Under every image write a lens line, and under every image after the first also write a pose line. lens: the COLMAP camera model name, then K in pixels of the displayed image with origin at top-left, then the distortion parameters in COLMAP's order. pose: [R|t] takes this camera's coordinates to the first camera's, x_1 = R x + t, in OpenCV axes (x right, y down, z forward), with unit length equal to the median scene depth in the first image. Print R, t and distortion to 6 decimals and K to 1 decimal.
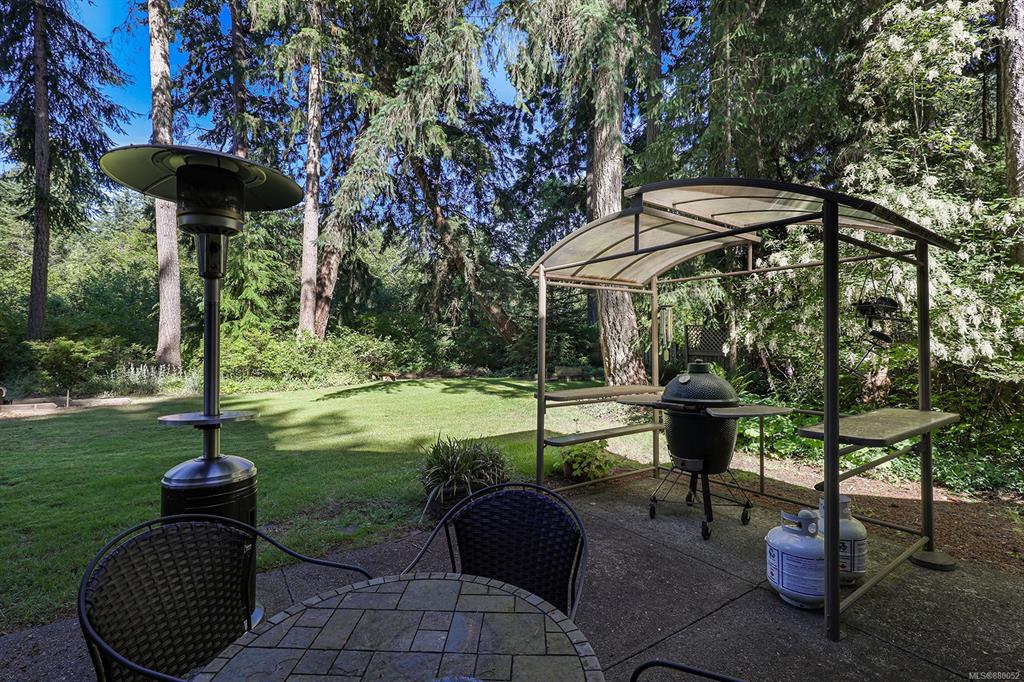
lens RADIAL K [[473.1, 0, 520.4], [0, 473.1, 340.2], [0, 0, 1]] dist [-0.001339, 0.001092]
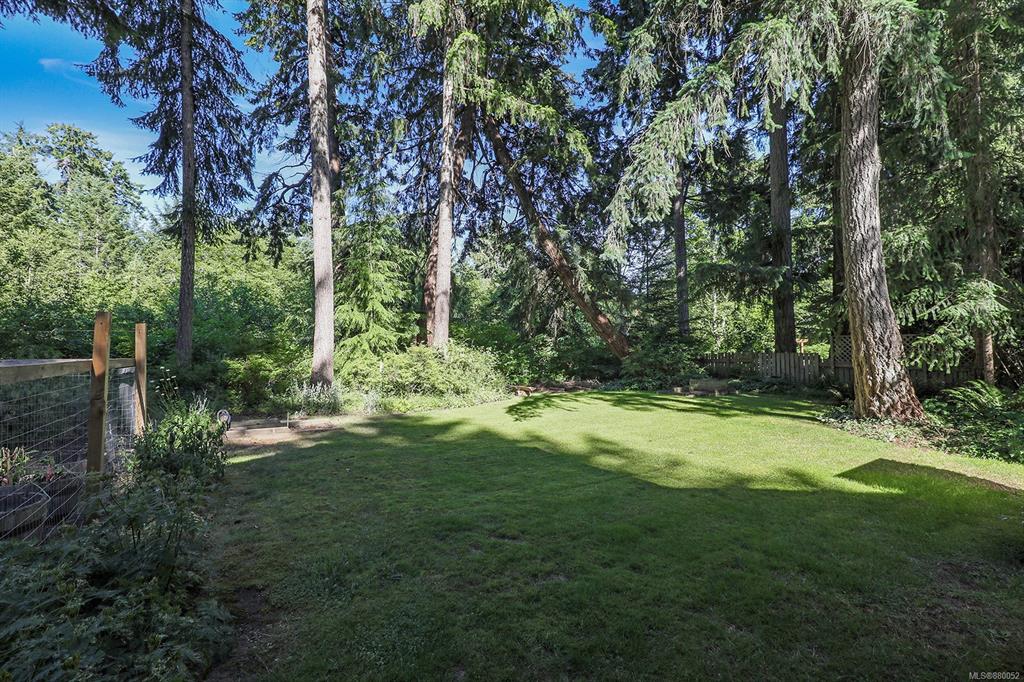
lens RADIAL K [[473.1, 0, 503.6], [0, 473.1, 340.2], [0, 0, 1]] dist [-0.001339, 0.001092]
pose [[0.999796, -0.006828, -0.019005, -0.309991], [0.006637, 0.999927, -0.010131, -0.016791], [0.019072, 0.010003, 0.999768, 0.033861]]
